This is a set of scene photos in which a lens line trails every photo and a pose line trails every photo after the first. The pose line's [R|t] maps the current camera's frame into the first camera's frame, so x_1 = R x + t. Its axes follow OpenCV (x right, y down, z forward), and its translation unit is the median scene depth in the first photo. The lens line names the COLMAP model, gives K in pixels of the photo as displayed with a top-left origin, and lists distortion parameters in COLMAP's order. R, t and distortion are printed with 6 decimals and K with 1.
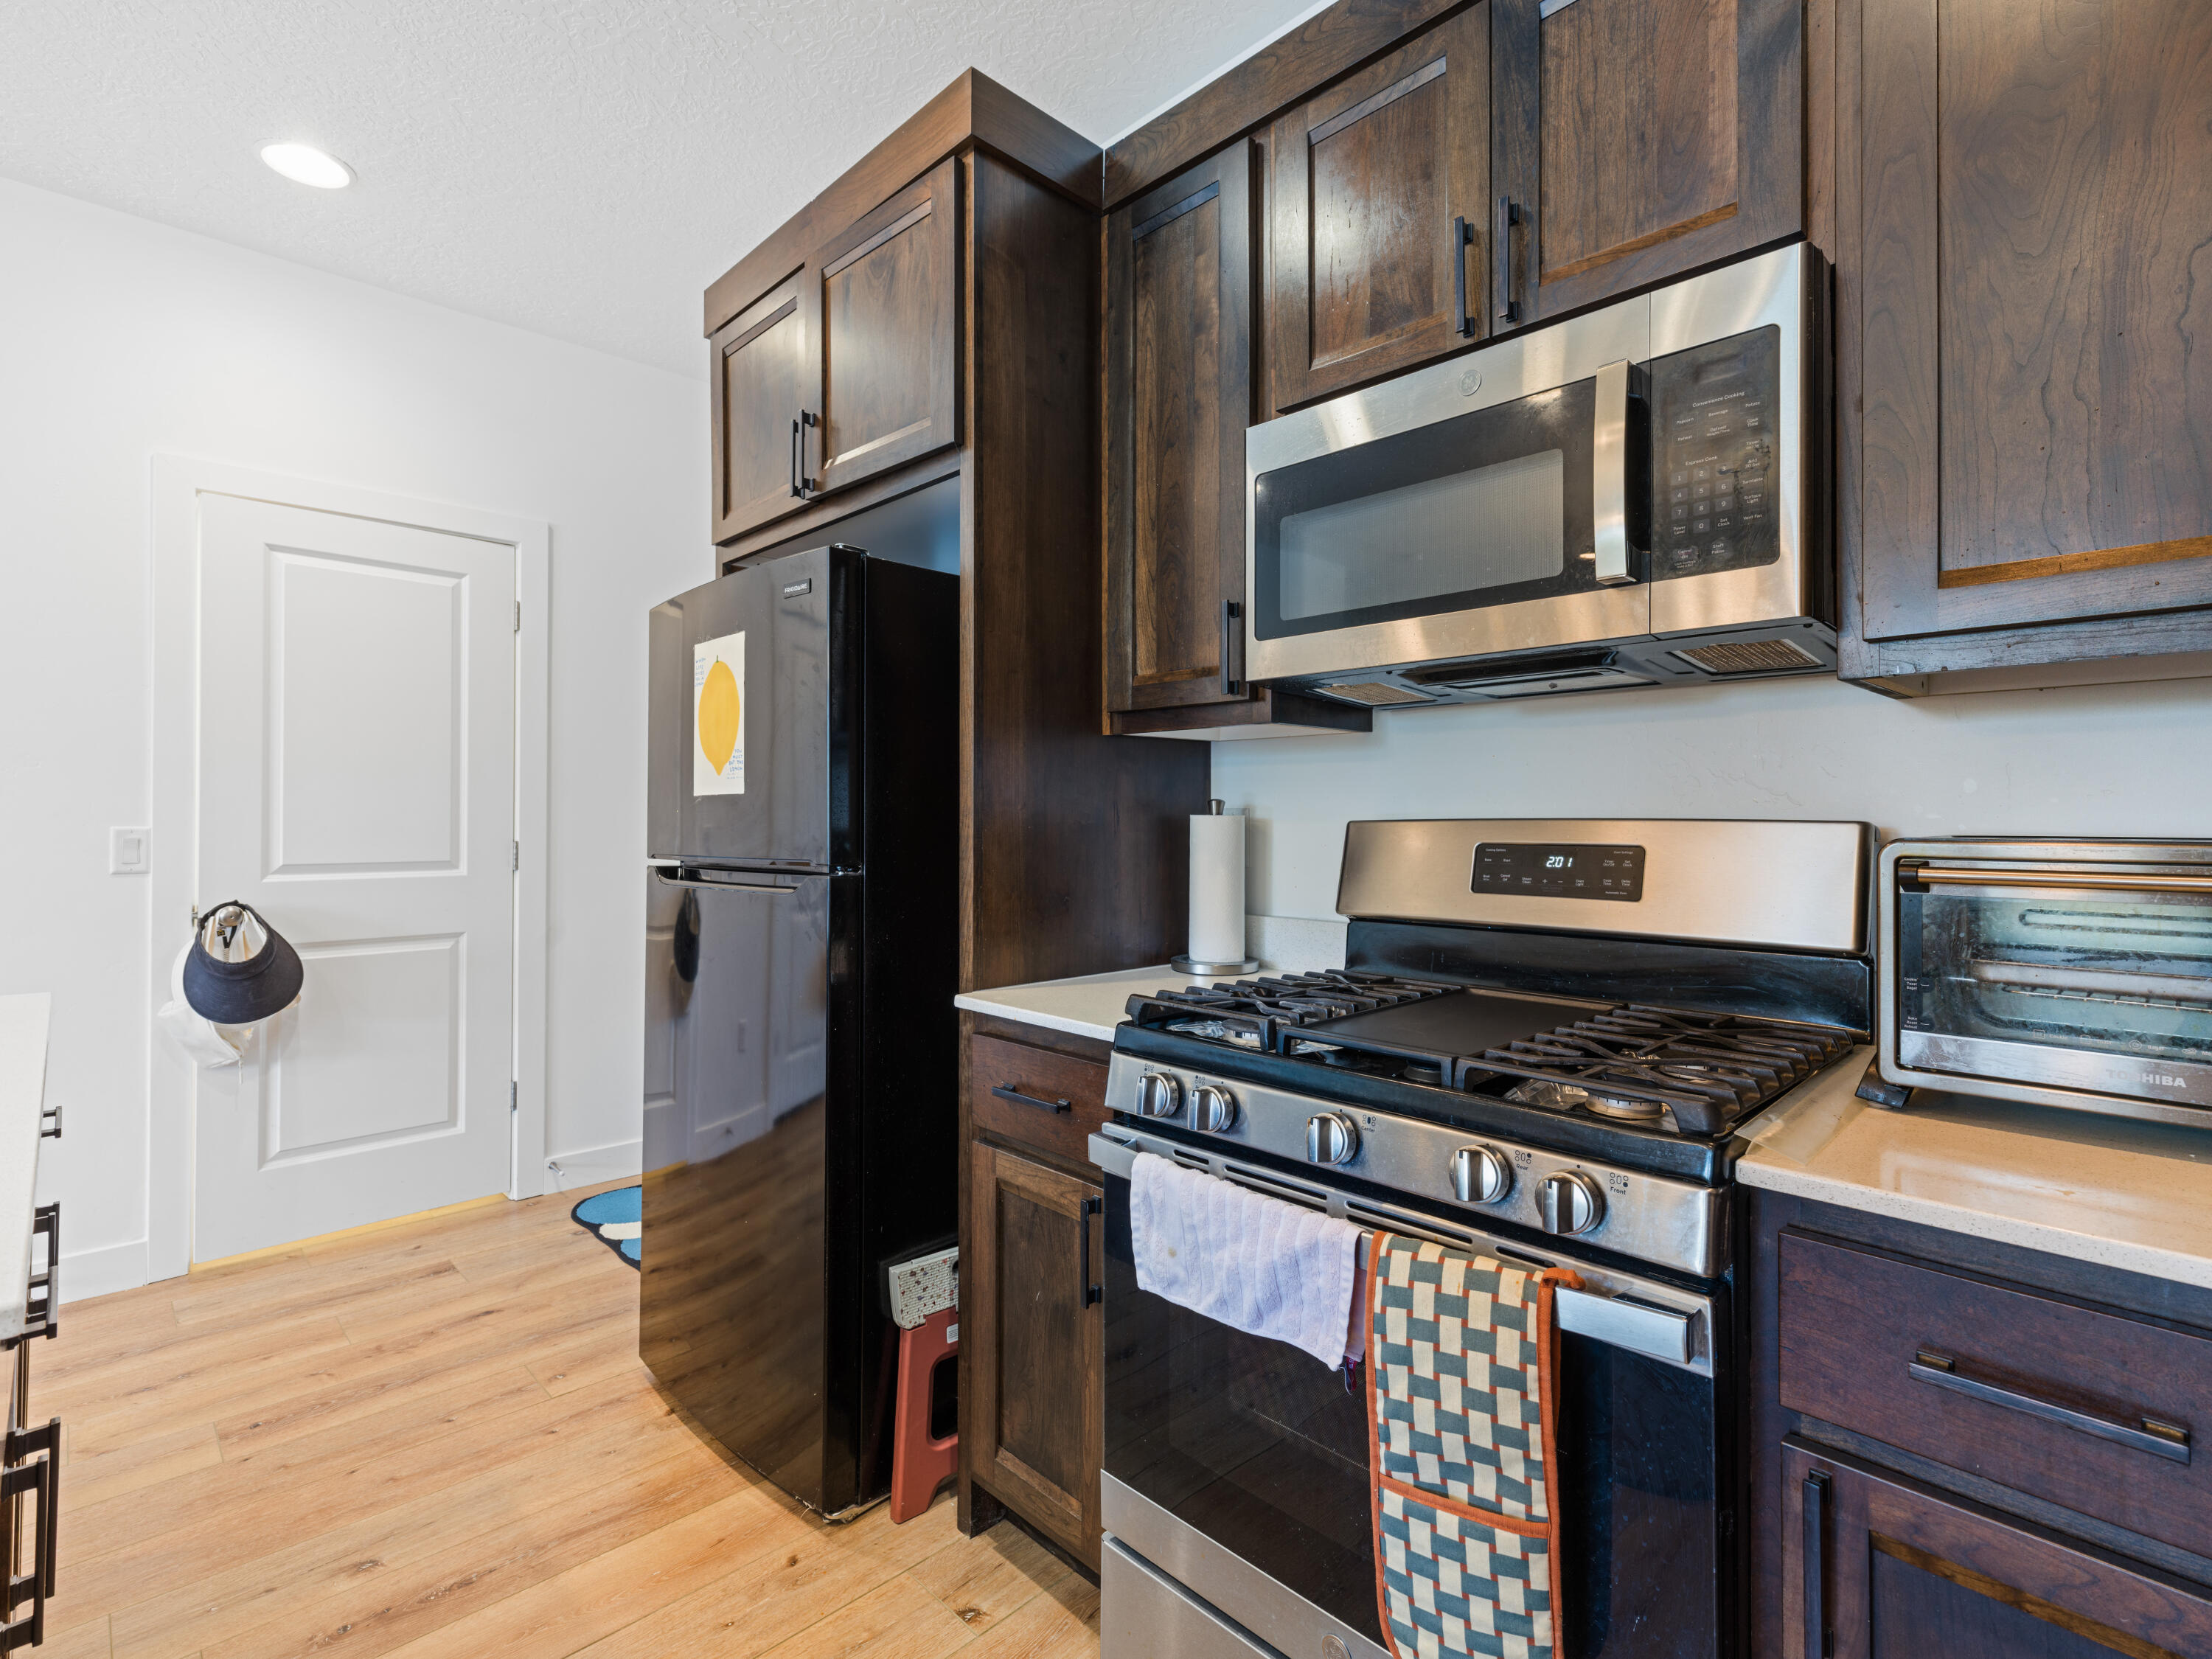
lens RADIAL K [[1030.2, 0, 1135.4], [0, 1030.2, 821.5], [0, 0, 1]] dist [0.007499, -0.003052]
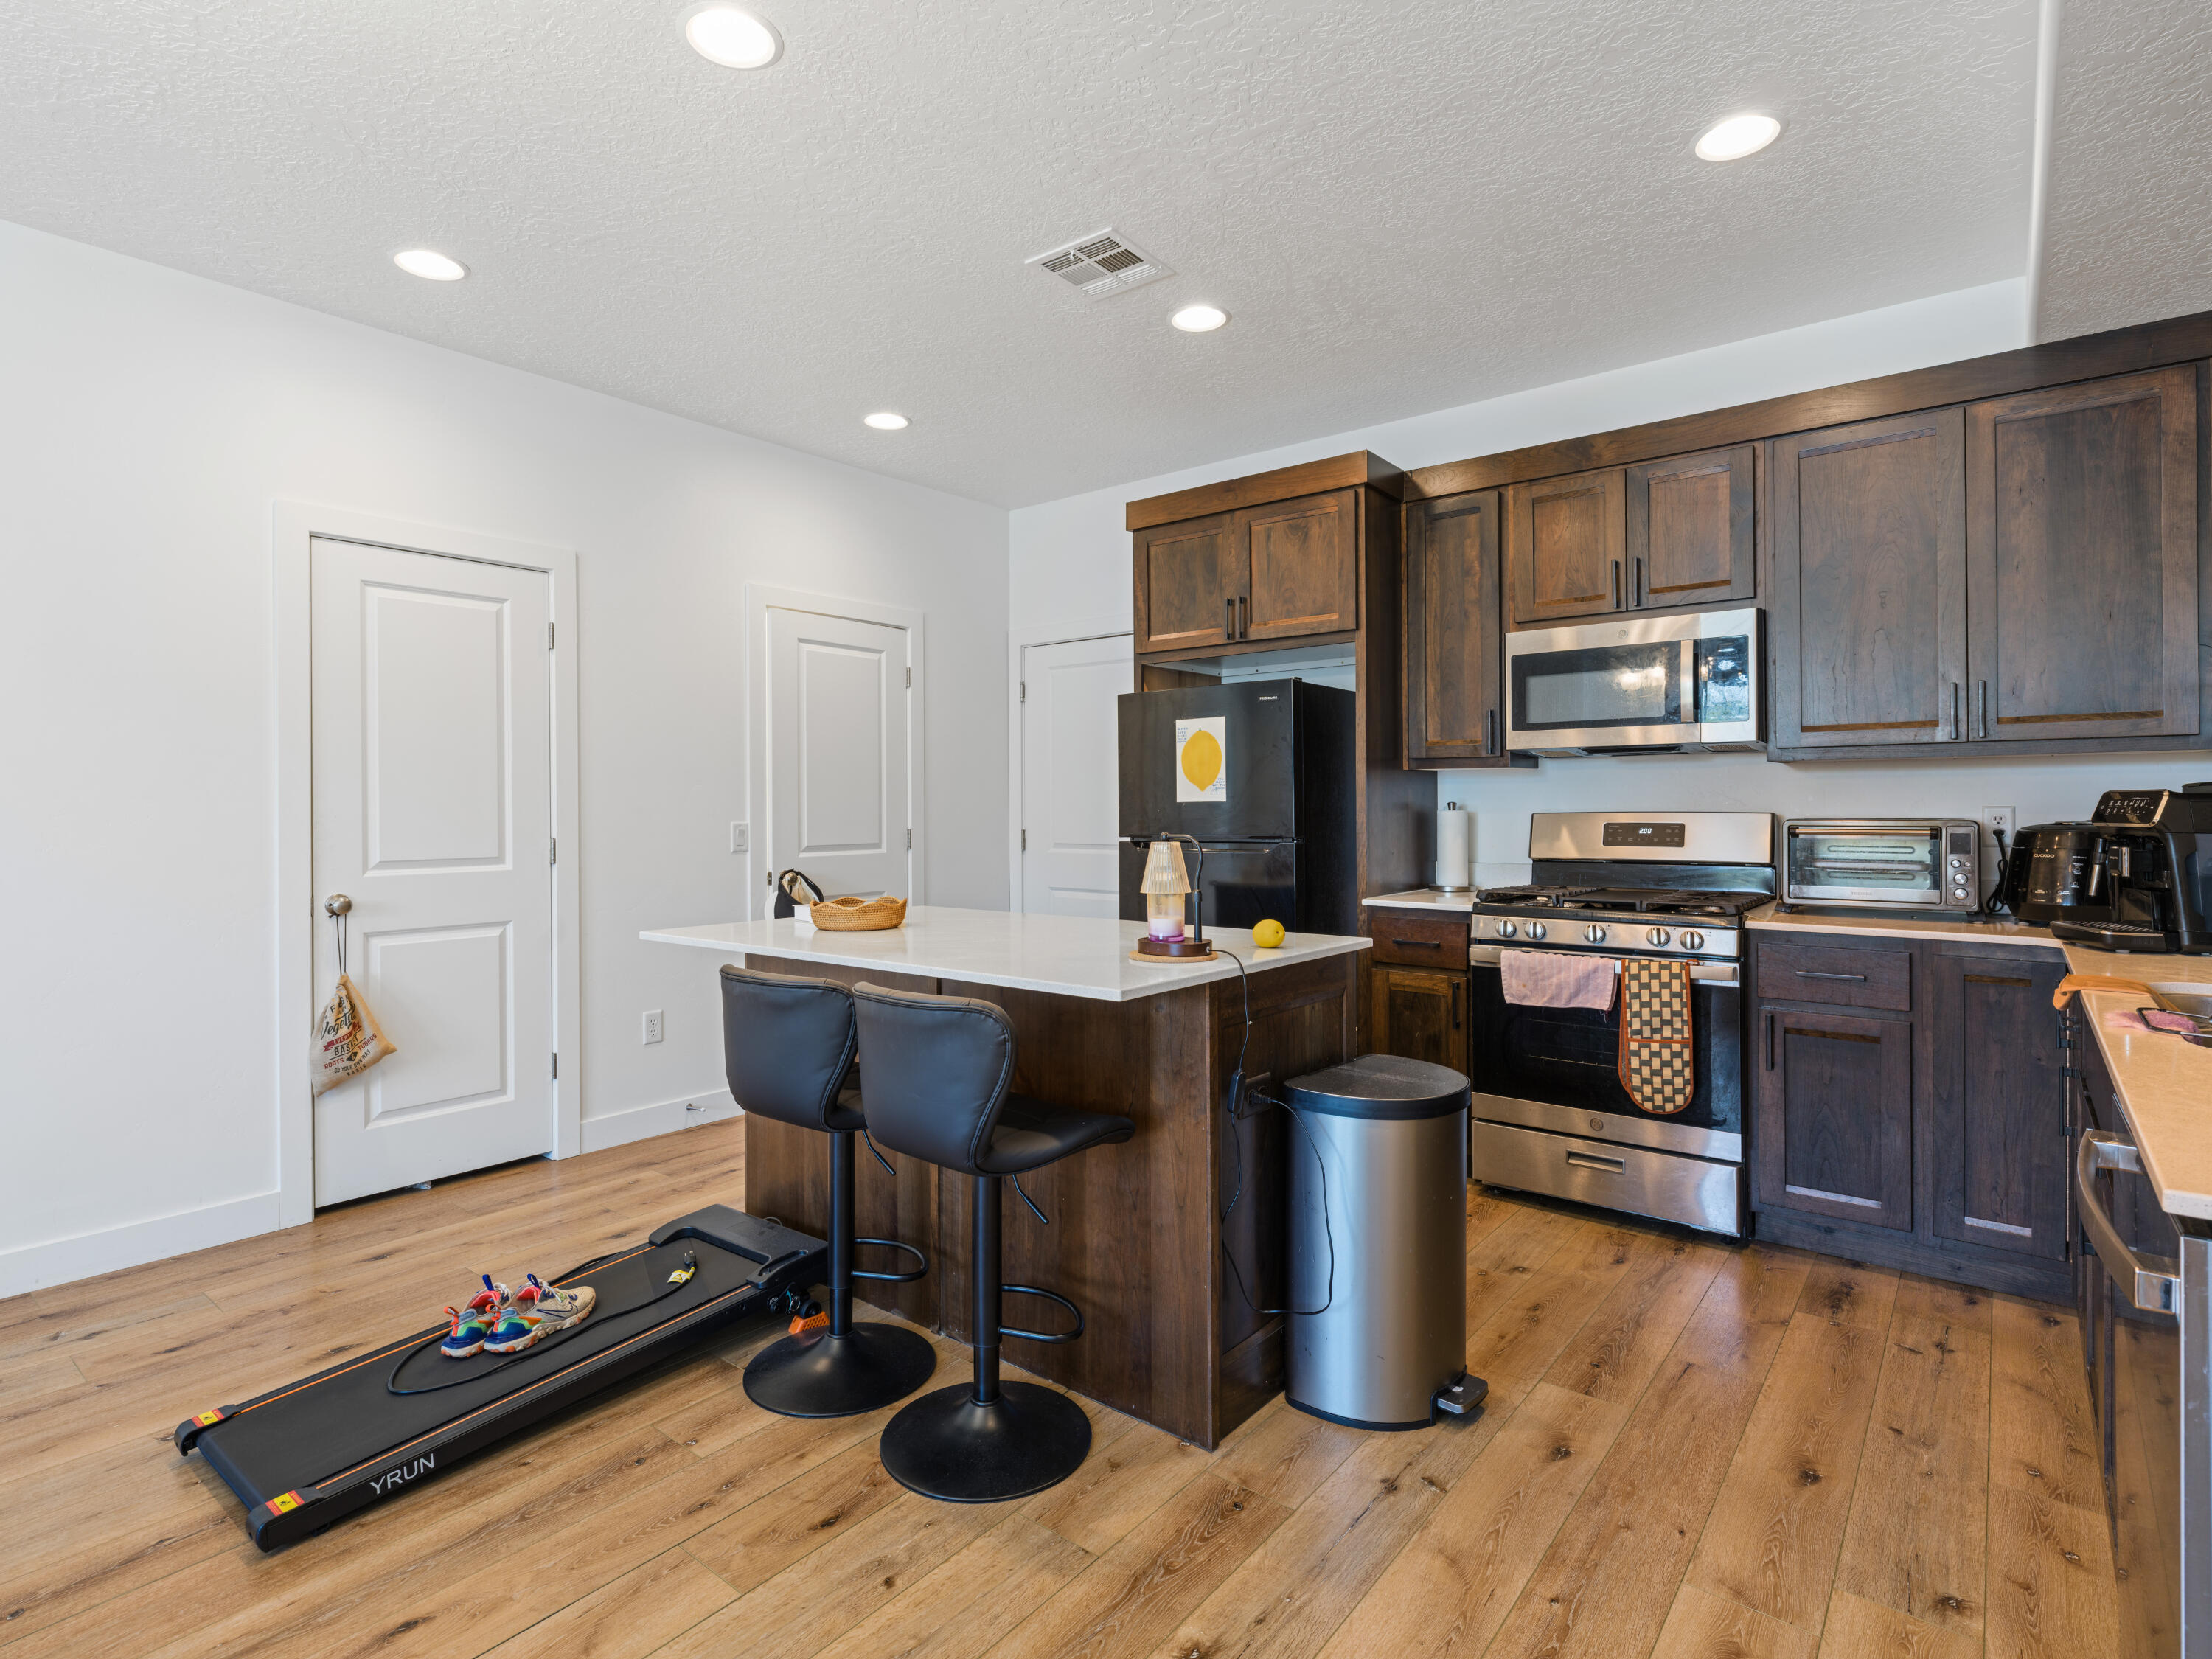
lens RADIAL K [[1119.7, 0, 1115.1], [0, 1119.7, 811.7], [0, 0, 1]] dist [-0.001033, 0.000689]
pose [[0.992783, -0.009092, 0.119578, -1.413667], [0.008485, 0.999948, 0.005578, -0.036513], [-0.119622, -0.004523, 0.992809, -1.766053]]
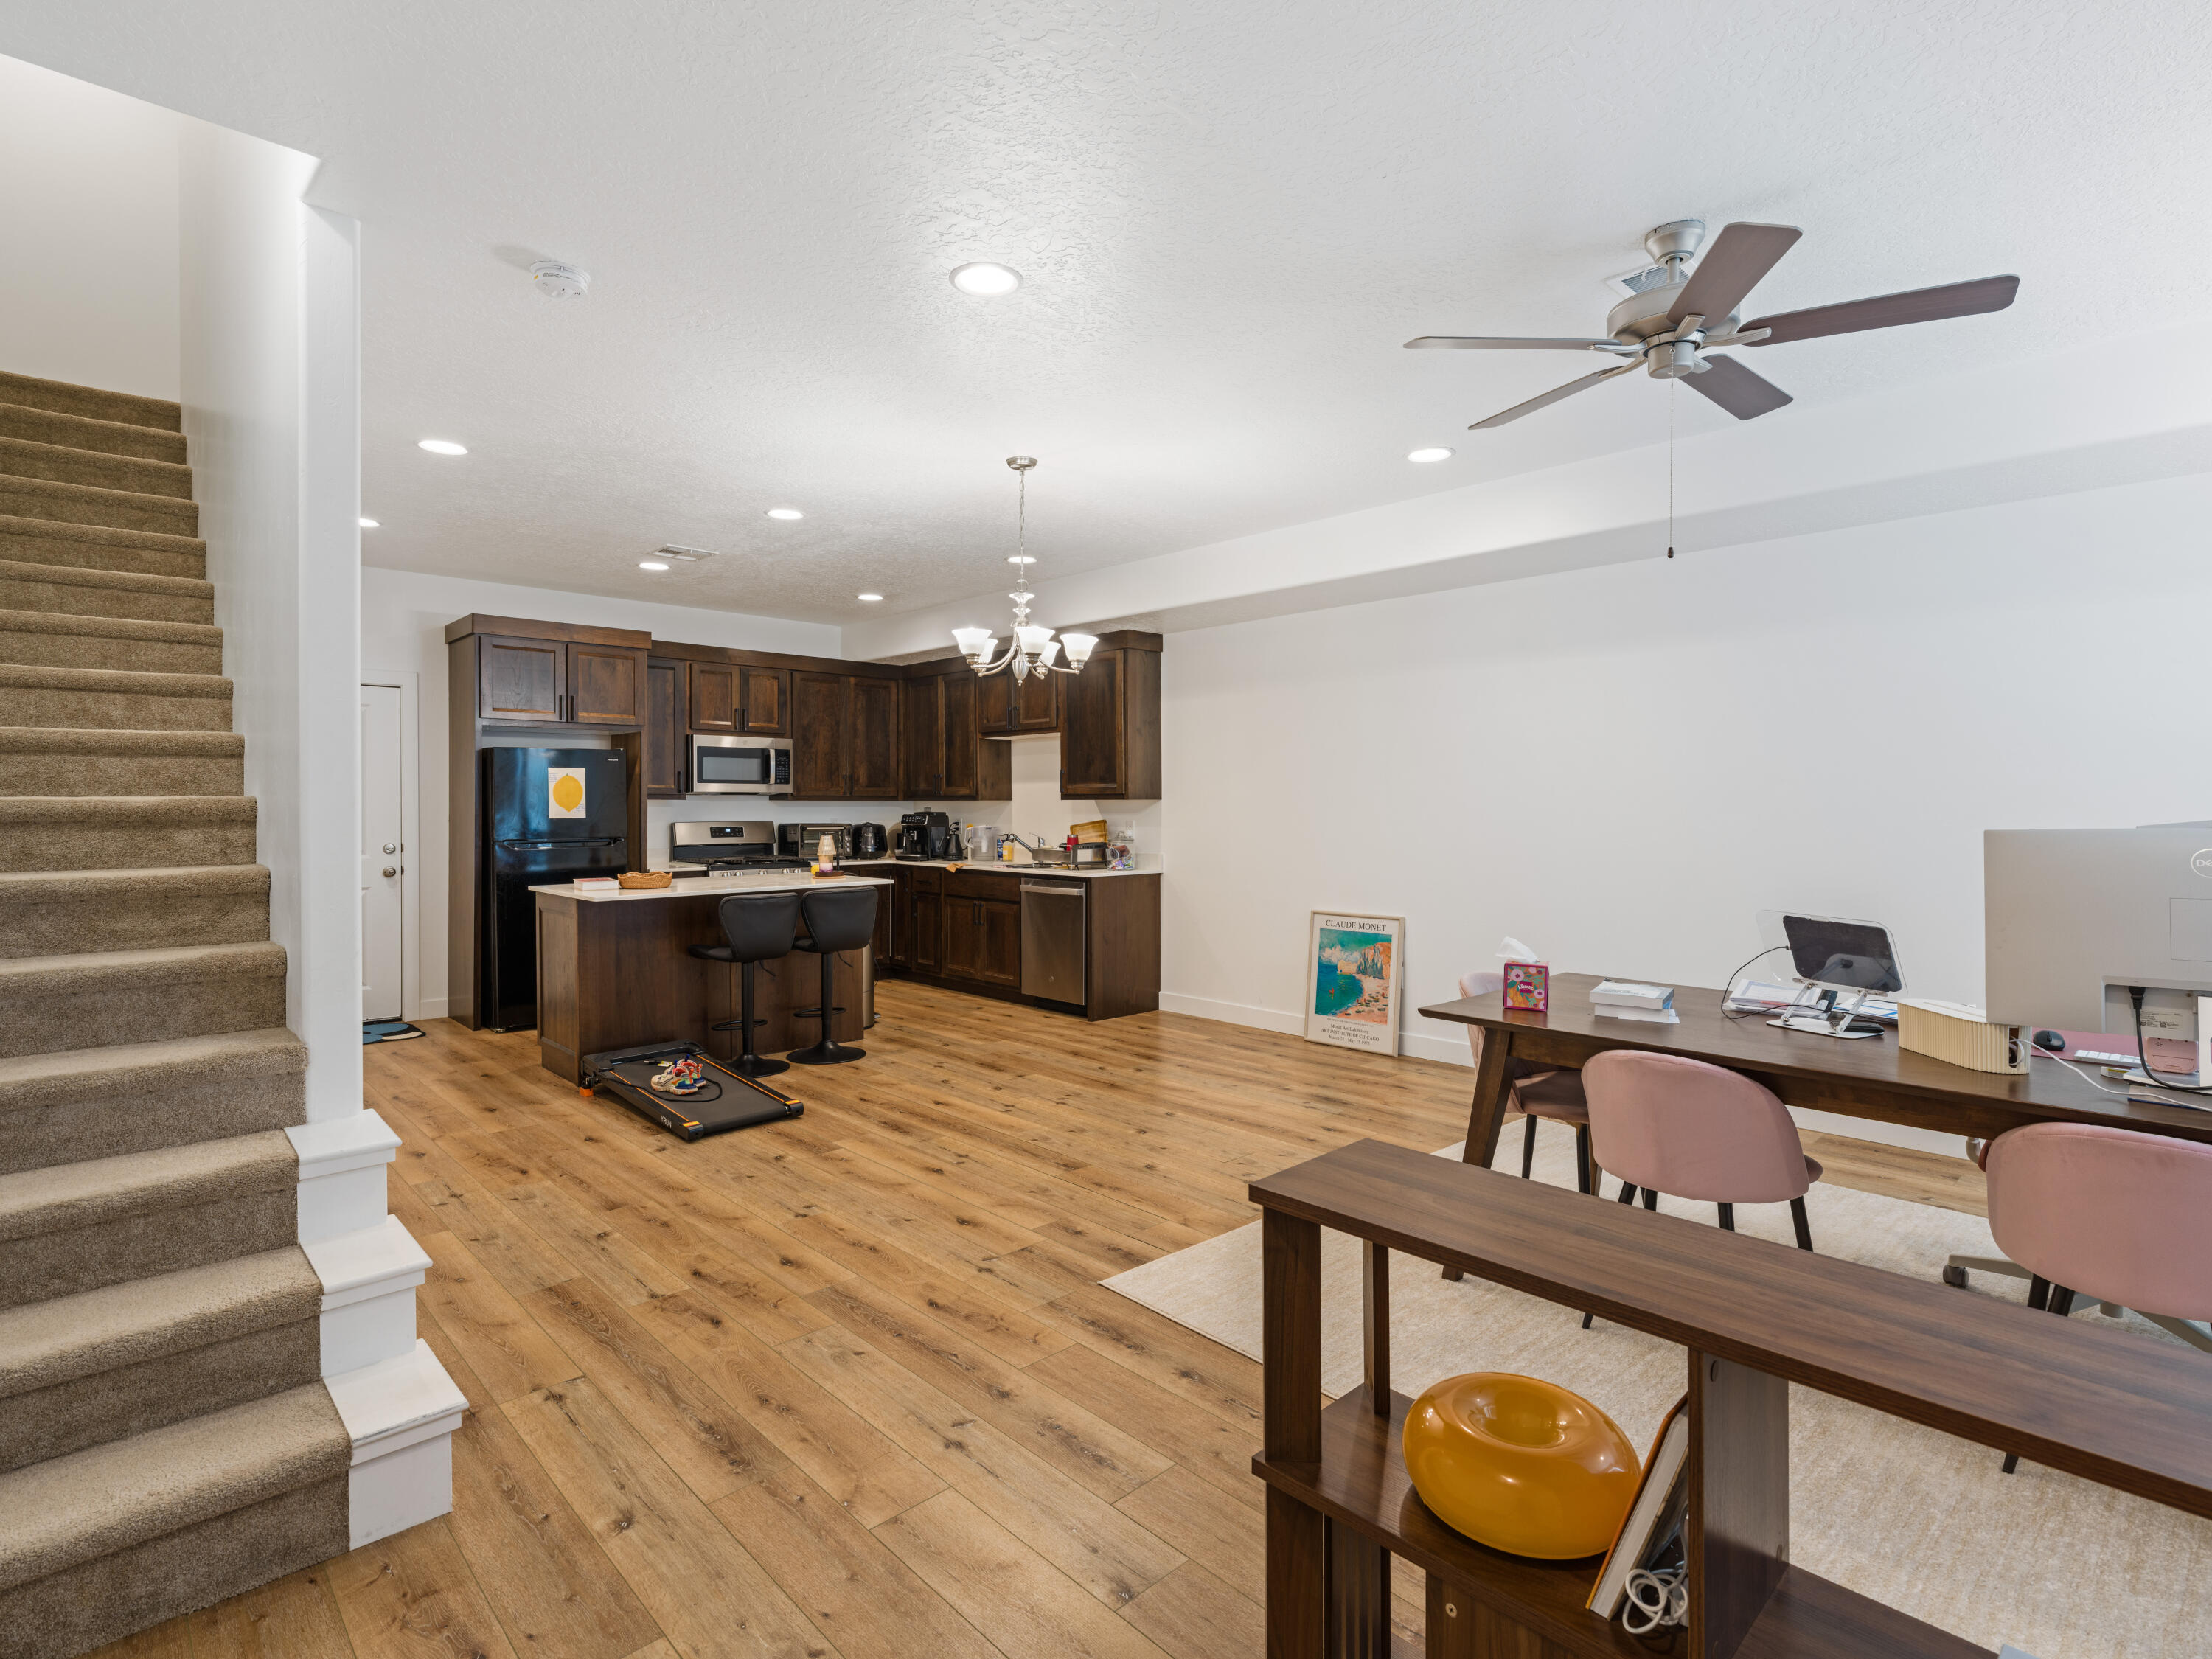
lens RADIAL K [[1119.7, 0, 1113.1], [0, 1119.7, 831.6], [0, 0, 1]] dist [-0.001033, 0.000689]
pose [[0.012033, -0.030450, 0.999464, -6.701537], [-0.002205, 0.999533, 0.030479, -0.165622], [-0.999925, -0.002571, 0.011960, -1.223541]]
